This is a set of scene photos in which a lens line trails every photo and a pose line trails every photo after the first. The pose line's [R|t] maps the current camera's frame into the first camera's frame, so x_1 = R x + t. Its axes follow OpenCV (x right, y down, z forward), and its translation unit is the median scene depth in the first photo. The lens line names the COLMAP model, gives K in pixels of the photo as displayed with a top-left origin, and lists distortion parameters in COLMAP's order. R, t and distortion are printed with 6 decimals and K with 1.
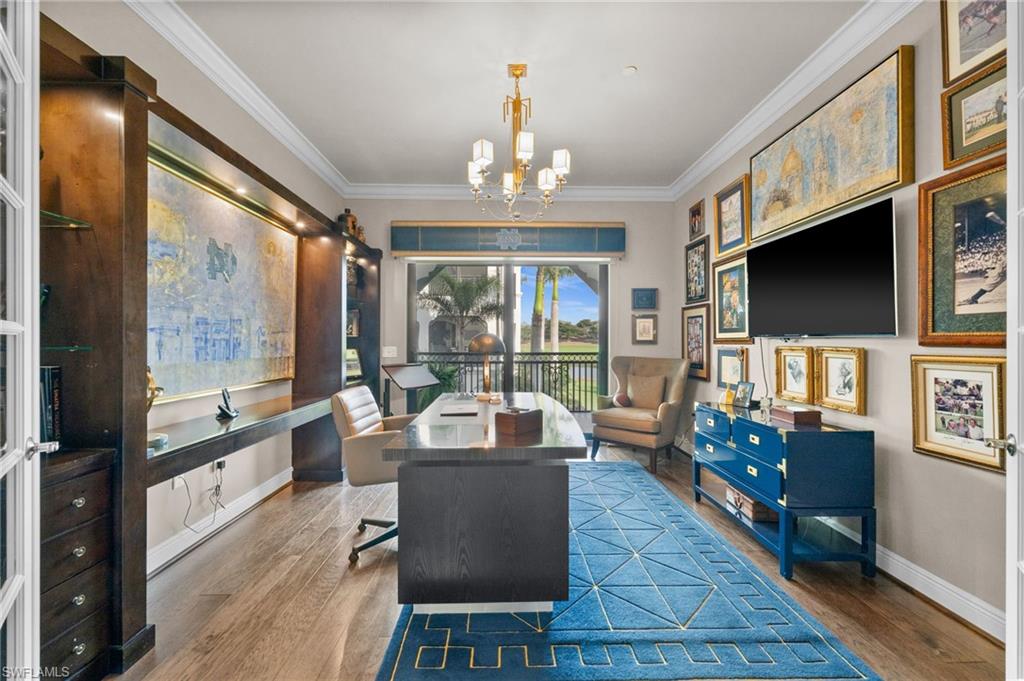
lens RADIAL K [[410.2, 0, 513.3], [0, 410.2, 339.0], [0, 0, 1]] dist [0.003059, -0.000154]
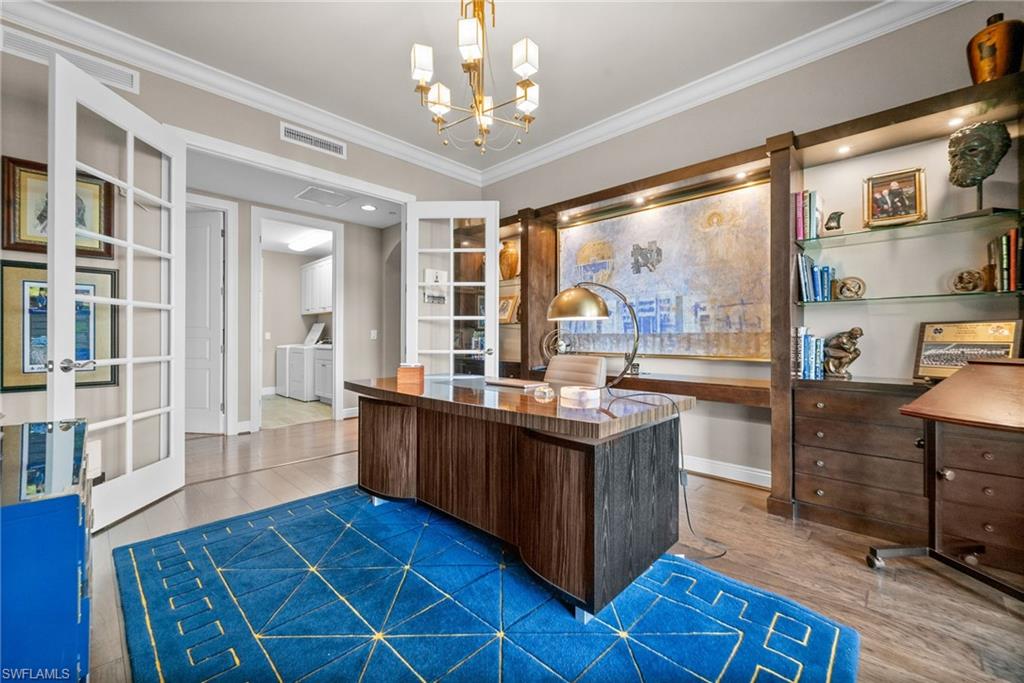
lens RADIAL K [[410.2, 0, 512.8], [0, 410.2, 338.0], [0, 0, 1]] dist [0.003059, -0.000154]
pose [[-0.699374, -0.001262, -0.714755, 0.490068], [0.002481, 0.999988, -0.004193, 0.068458], [0.714752, -0.004705, -0.699363, 1.496397]]
